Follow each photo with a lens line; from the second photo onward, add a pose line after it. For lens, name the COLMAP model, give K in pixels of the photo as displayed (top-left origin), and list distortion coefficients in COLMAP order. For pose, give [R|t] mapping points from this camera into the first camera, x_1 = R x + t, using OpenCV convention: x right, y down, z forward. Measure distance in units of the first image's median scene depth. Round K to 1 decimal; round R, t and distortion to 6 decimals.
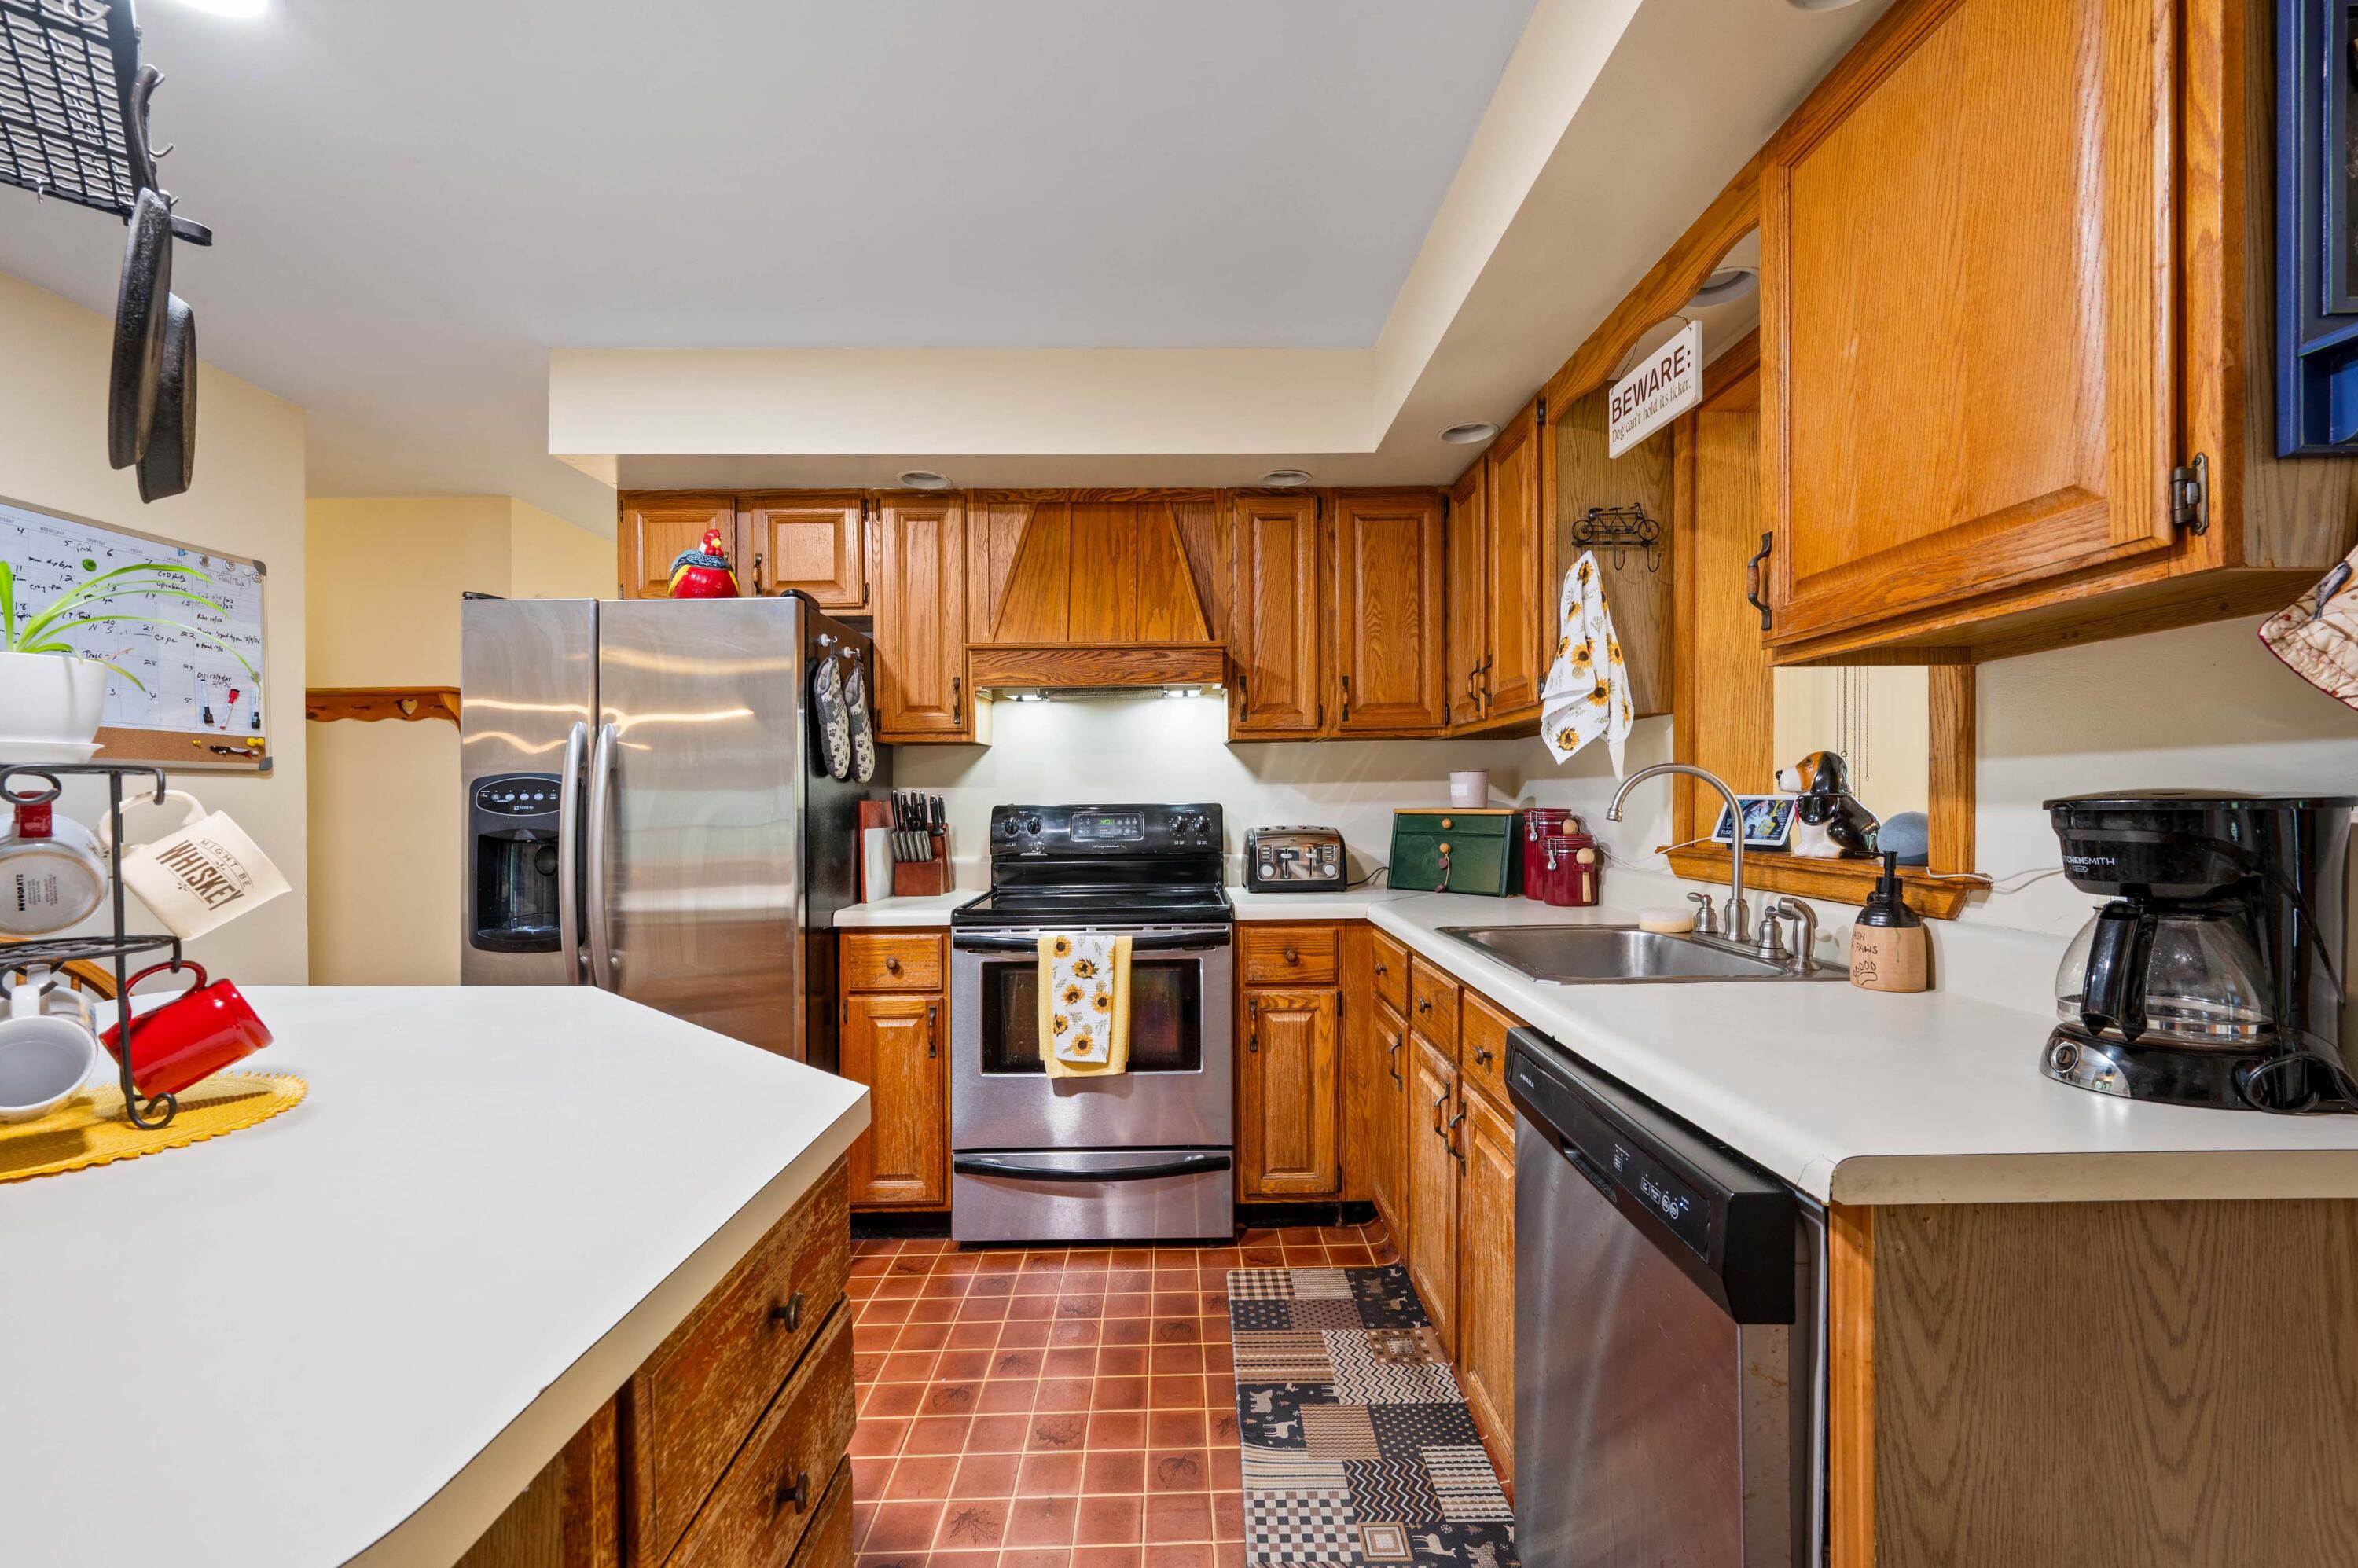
lens RADIAL K [[976.4, 0, 1180.1], [0, 976.4, 805.9], [0, 0, 1]] dist [-0.002067, 0.000462]
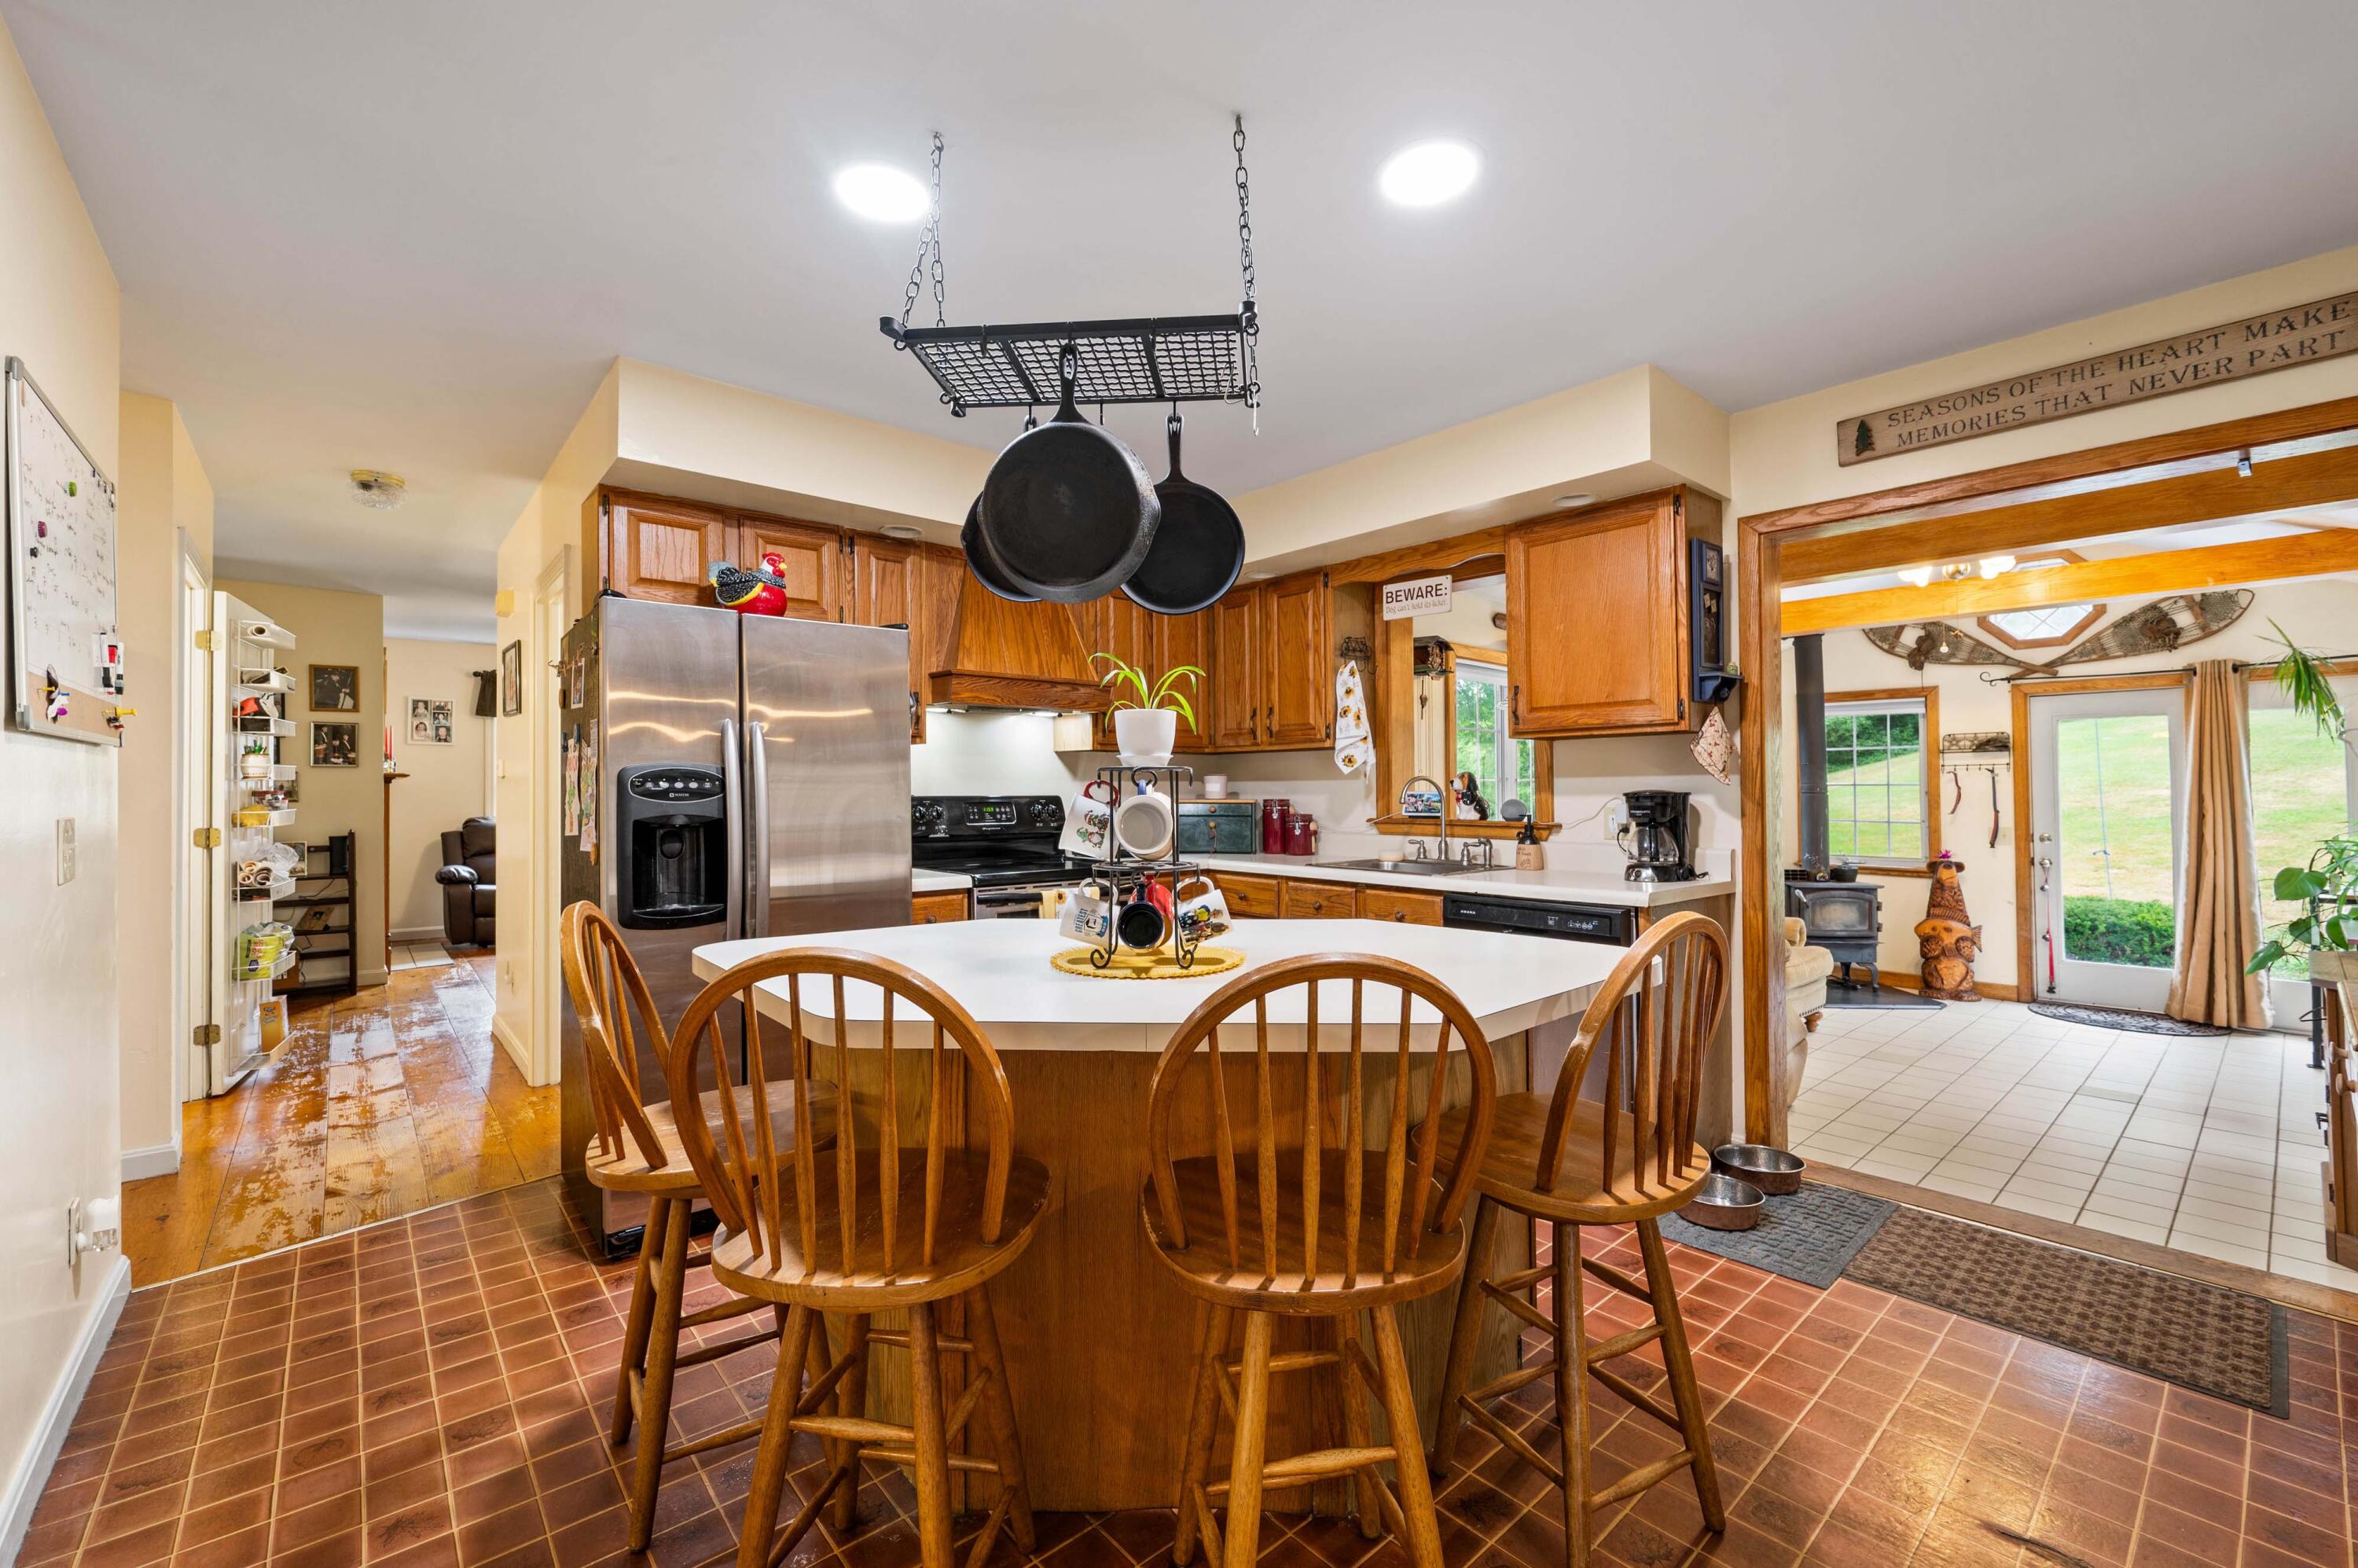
lens RADIAL K [[976.4, 0, 1196.1], [0, 976.4, 771.3], [0, 0, 1]] dist [-0.002067, 0.000462]
pose [[0.758731, 0.021556, 0.651048, -0.947398], [0.000971, 0.999414, -0.034222, 0.013329], [-0.651404, 0.026598, 0.758265, -0.202361]]
